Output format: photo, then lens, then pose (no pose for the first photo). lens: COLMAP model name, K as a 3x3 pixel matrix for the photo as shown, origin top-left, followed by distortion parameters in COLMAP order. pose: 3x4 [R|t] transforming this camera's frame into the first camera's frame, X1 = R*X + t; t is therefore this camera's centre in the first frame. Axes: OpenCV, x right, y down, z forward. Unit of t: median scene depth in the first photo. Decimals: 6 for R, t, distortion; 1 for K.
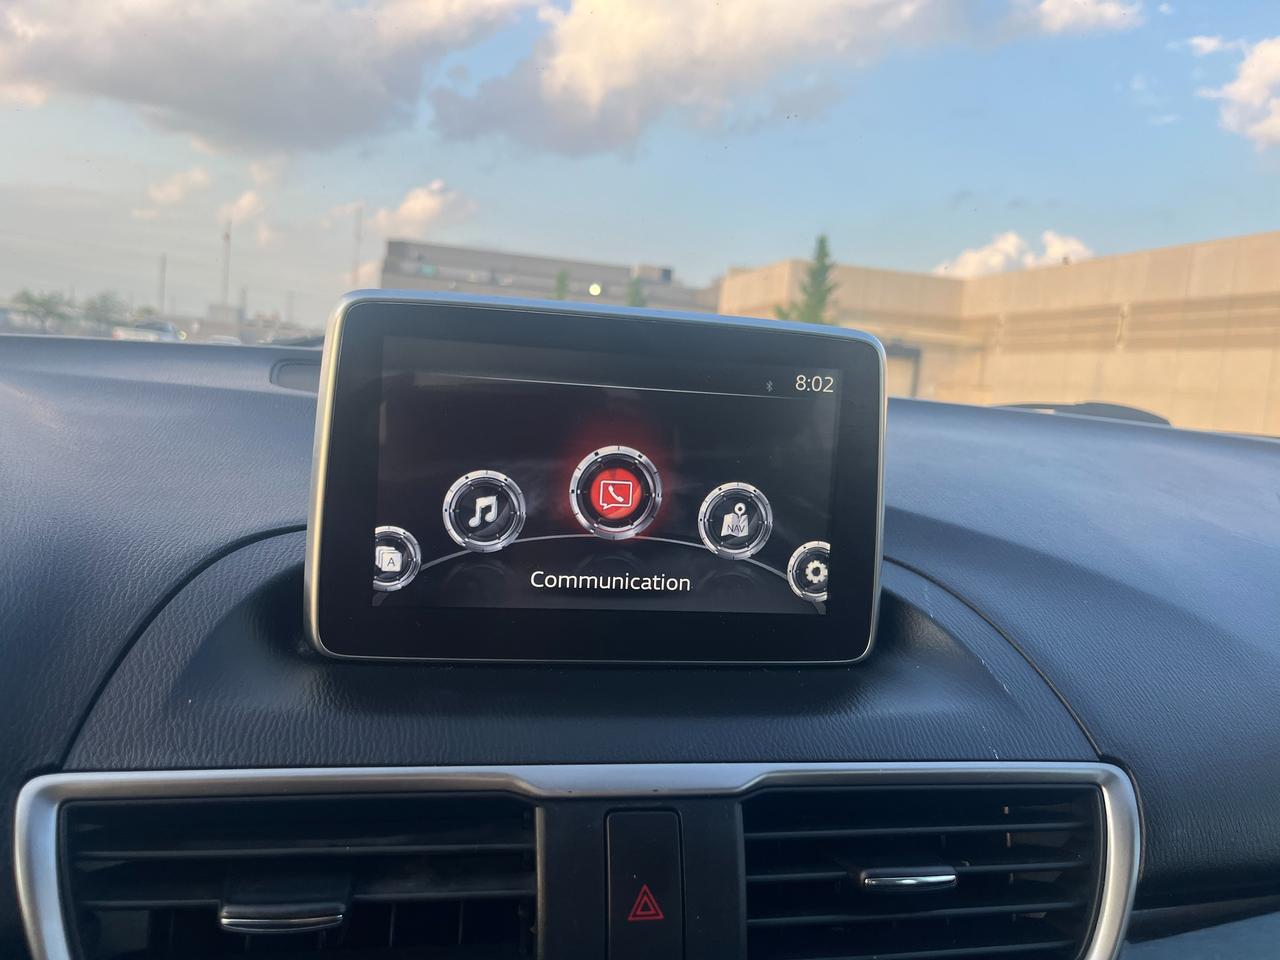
lens RADIAL K [[963.6, 0, 645.1], [0, 963.6, 484.4], [0, 0, 1]] dist [0.064636, -0.102637]
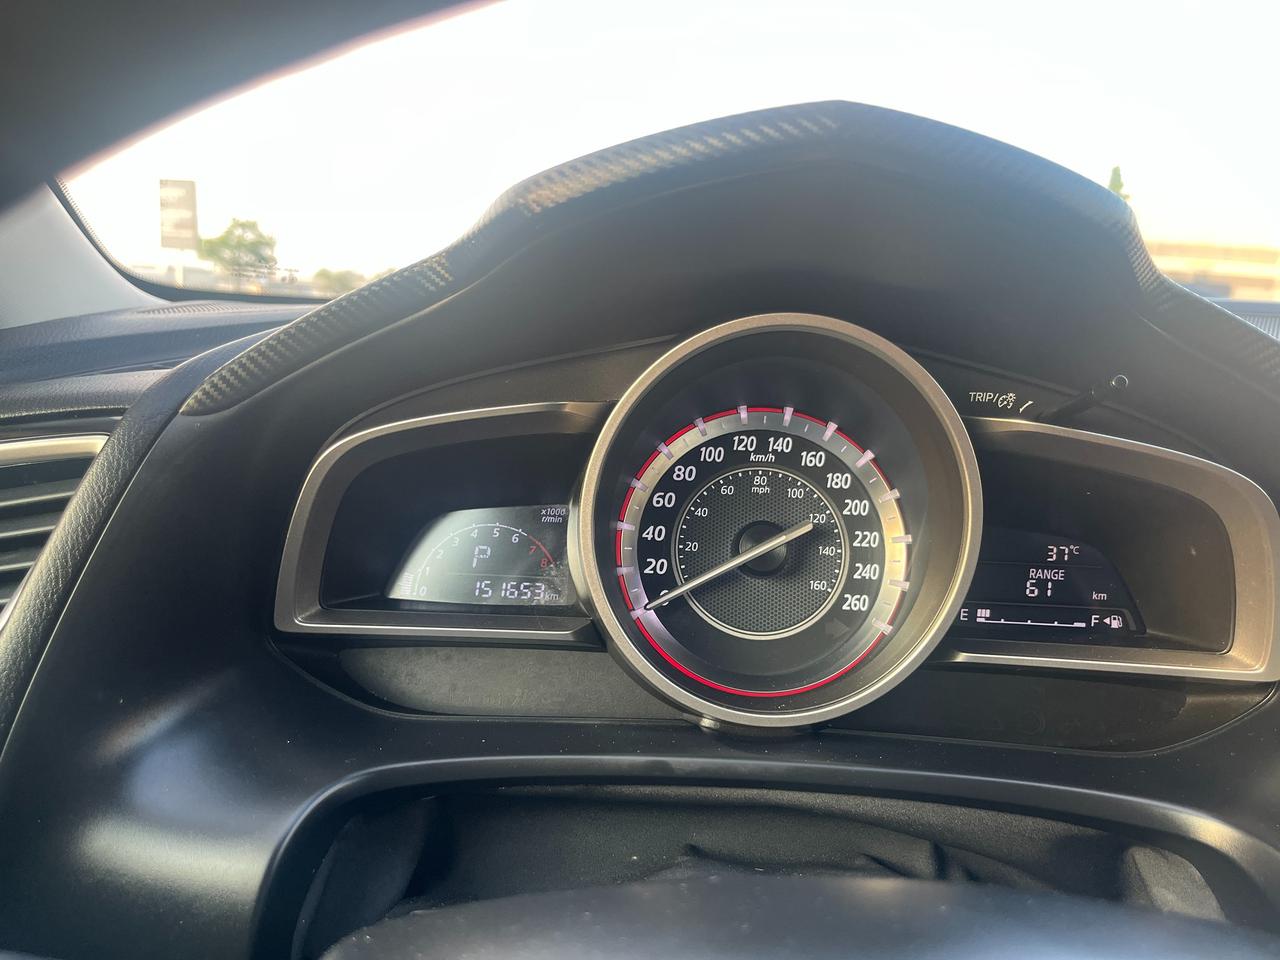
lens RADIAL K [[963.6, 0, 645.1], [0, 963.6, 484.4], [0, 0, 1]] dist [0.064636, -0.102637]
pose [[0.968797, 0.006826, -0.247762, -1.228736], [0.004339, 0.999000, 0.044492, 0.001469], [0.247818, -0.044179, 0.967799, -0.139429]]
